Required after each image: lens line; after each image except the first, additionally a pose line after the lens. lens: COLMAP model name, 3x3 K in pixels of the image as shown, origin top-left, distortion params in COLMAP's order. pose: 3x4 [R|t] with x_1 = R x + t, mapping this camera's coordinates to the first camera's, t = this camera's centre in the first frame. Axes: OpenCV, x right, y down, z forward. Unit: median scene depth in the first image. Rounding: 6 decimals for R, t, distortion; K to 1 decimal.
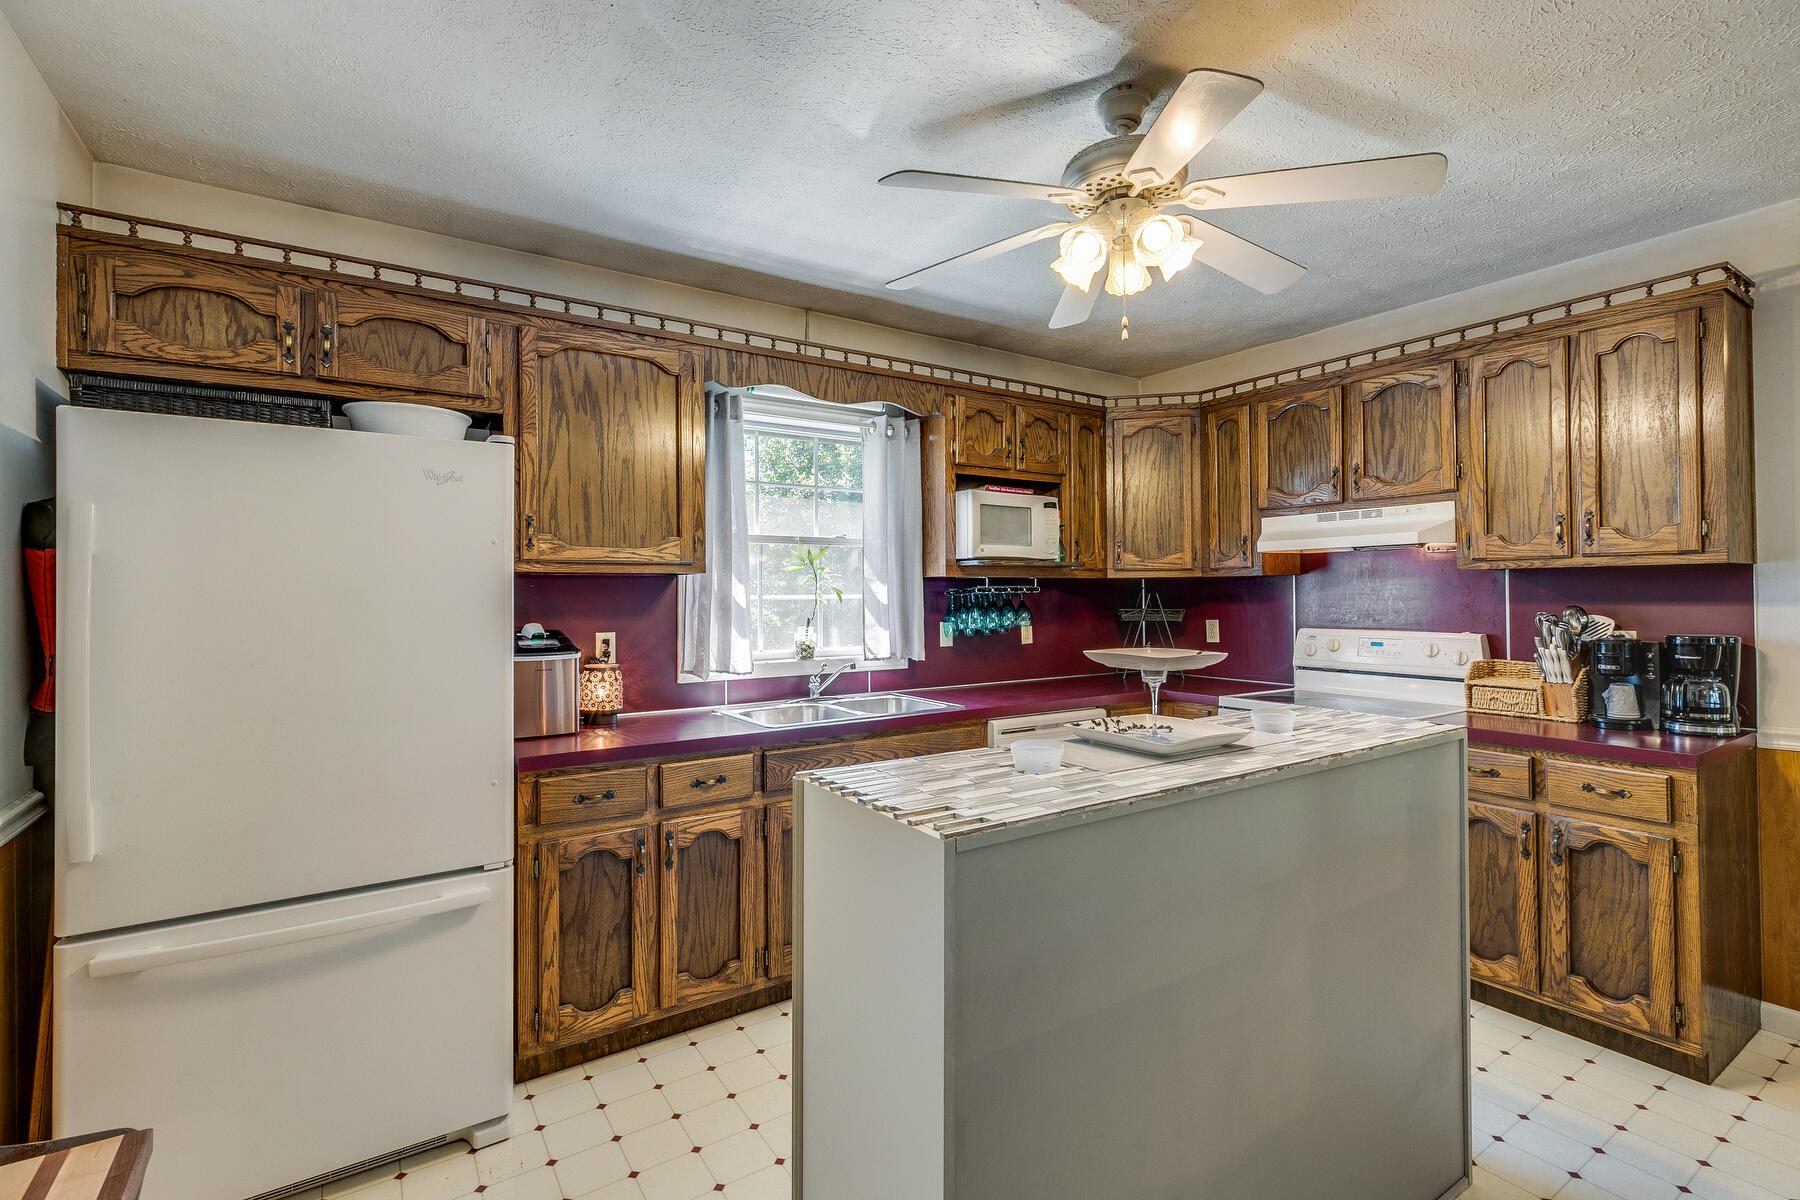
lens RADIAL K [[817.5, 0, 901.1], [0, 817.5, 582.0], [0, 0, 1]] dist [0.004184, -0.000412]
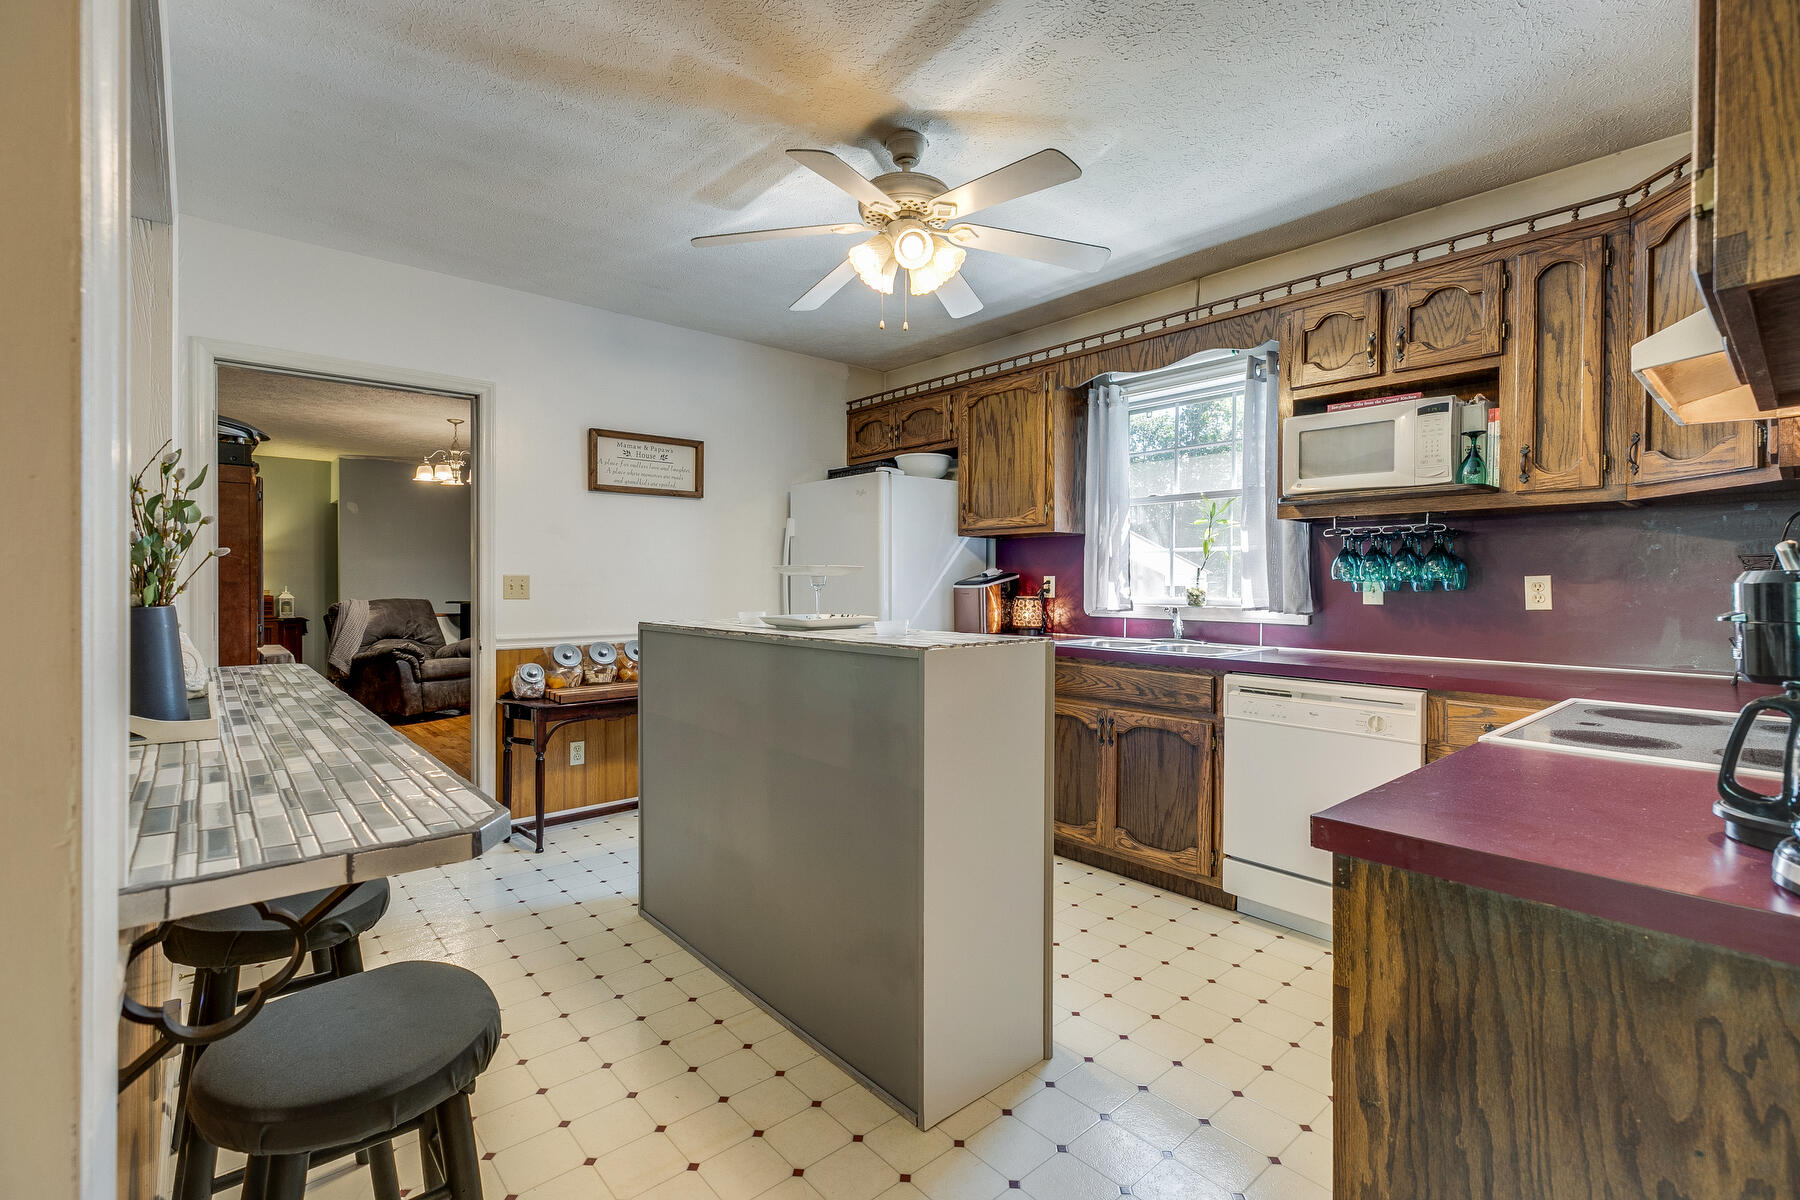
lens RADIAL K [[808.0, 0, 897.7], [0, 808.0, 587.0], [0, 0, 1]] dist [0.004439, -0.000027]
pose [[0.133433, 0.011065, -0.990996, 1.111113], [0.009366, 0.999879, 0.012425, 0.065996], [0.991014, -0.010939, 0.133313, 0.589592]]
